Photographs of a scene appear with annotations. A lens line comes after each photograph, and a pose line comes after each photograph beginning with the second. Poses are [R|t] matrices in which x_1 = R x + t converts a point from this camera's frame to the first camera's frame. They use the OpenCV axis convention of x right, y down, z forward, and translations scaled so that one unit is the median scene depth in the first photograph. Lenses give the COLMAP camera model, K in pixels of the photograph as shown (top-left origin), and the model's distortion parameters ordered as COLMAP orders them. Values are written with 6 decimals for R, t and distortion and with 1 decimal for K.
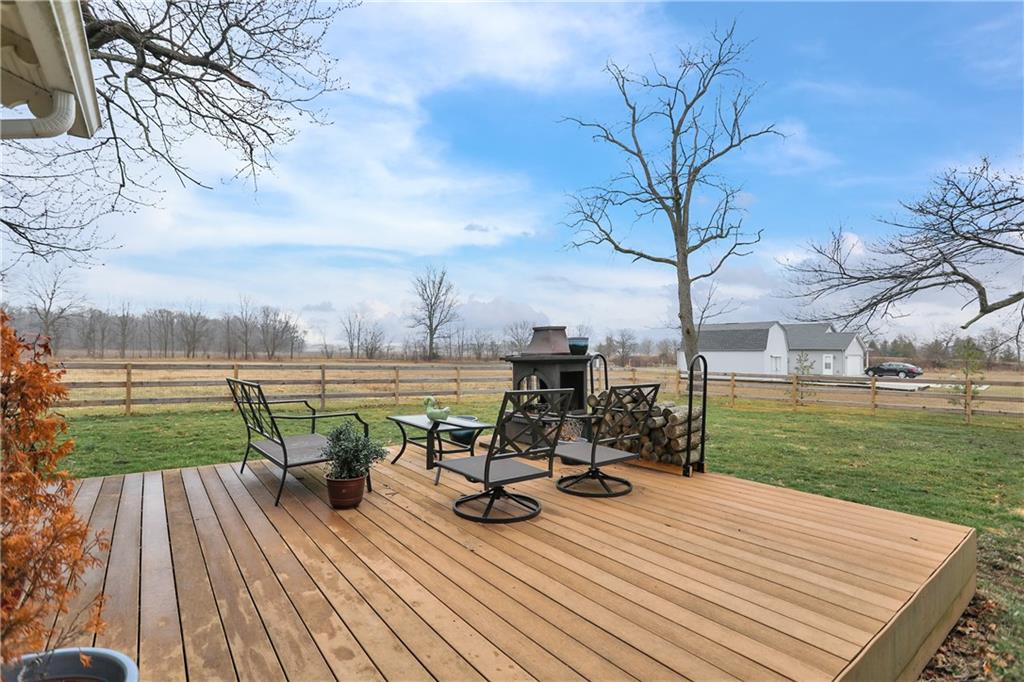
lens RADIAL K [[492.8, 0, 517.2], [0, 492.8, 343.0], [0, 0, 1]] dist [-0.021555, 0.000741]
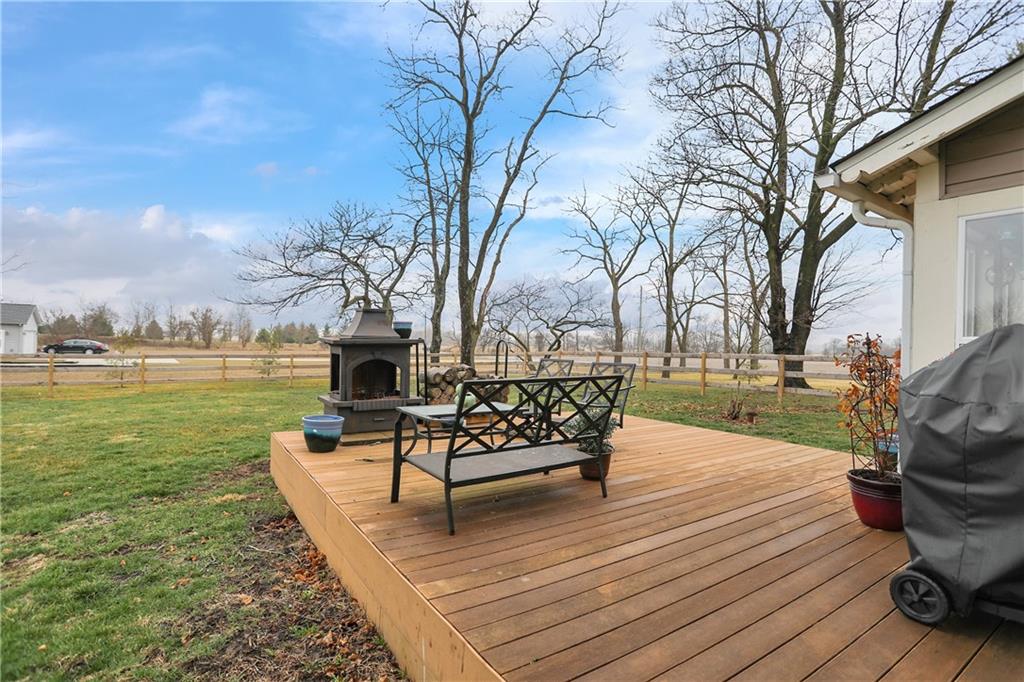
lens RADIAL K [[492.8, 0, 517.2], [0, 492.8, 343.0], [0, 0, 1]] dist [-0.021555, 0.000741]
pose [[0.036466, -0.004937, 0.999323, -0.301854], [-0.044459, 0.998990, 0.006558, 0.005499], [-0.998345, -0.044668, 0.036209, 0.235503]]
